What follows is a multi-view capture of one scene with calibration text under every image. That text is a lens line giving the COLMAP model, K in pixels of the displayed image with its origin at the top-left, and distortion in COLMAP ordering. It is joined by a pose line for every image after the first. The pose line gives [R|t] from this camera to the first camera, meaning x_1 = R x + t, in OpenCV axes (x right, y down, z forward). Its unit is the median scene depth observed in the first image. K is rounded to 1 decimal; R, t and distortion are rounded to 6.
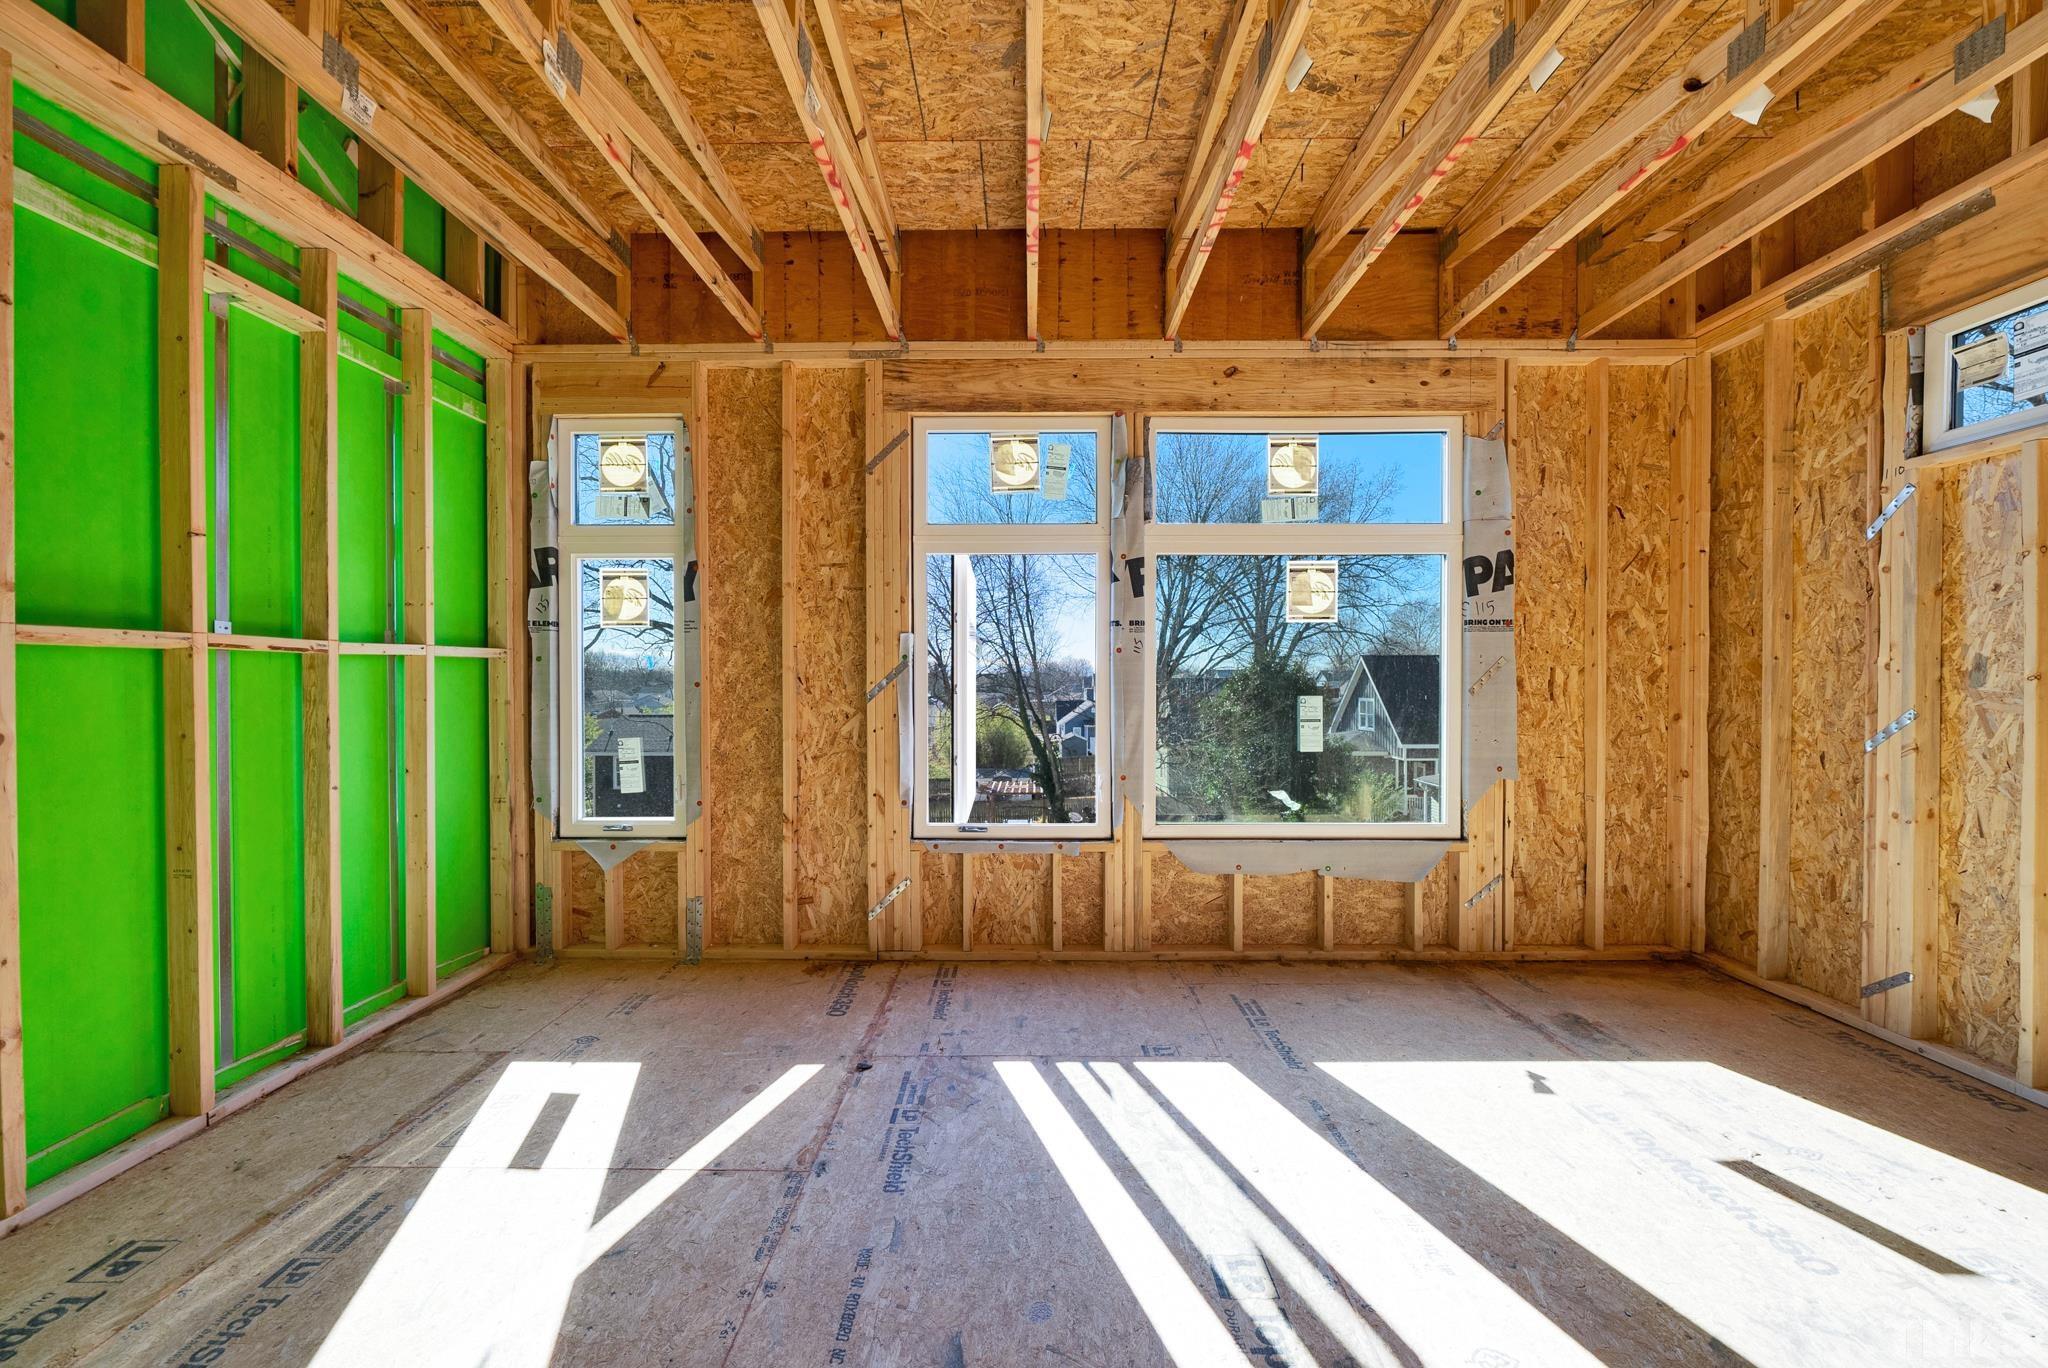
lens RADIAL K [[751.0, 0, 1022.3], [0, 751.0, 683.4], [0, 0, 1]] dist [-0.006463, 0.000161]
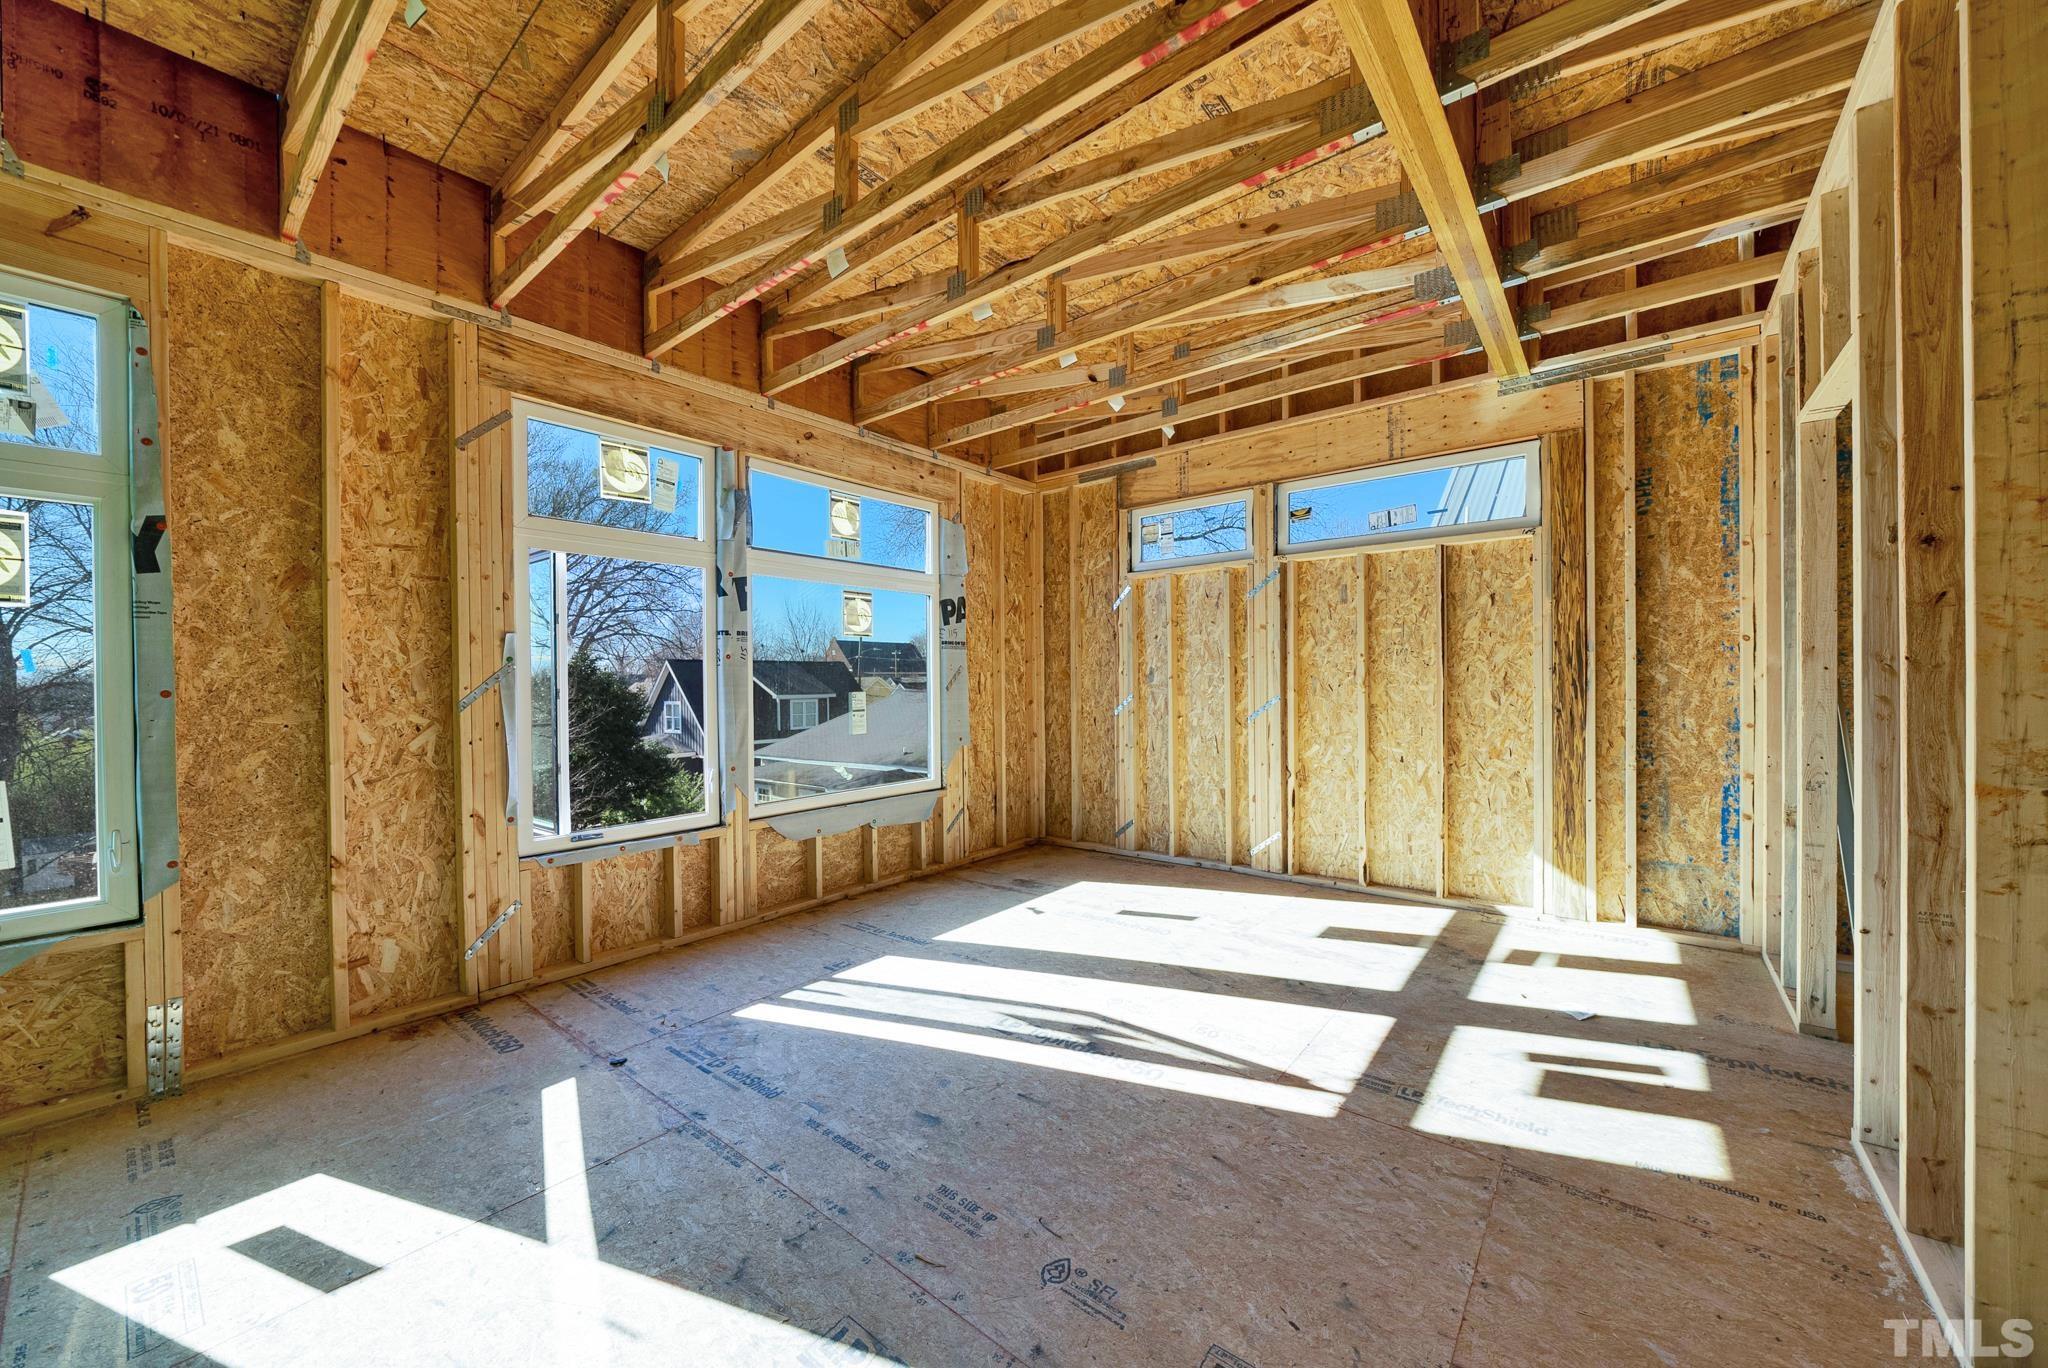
lens RADIAL K [[751.0, 0, 1026.1], [0, 751.0, 680.0], [0, 0, 1]] dist [-0.006463, 0.000161]
pose [[0.618330, -0.004897, 0.785903, -0.482906], [0.012639, 0.999913, -0.003713, 0.001067], [-0.785817, 0.012229, 0.618338, -0.053252]]
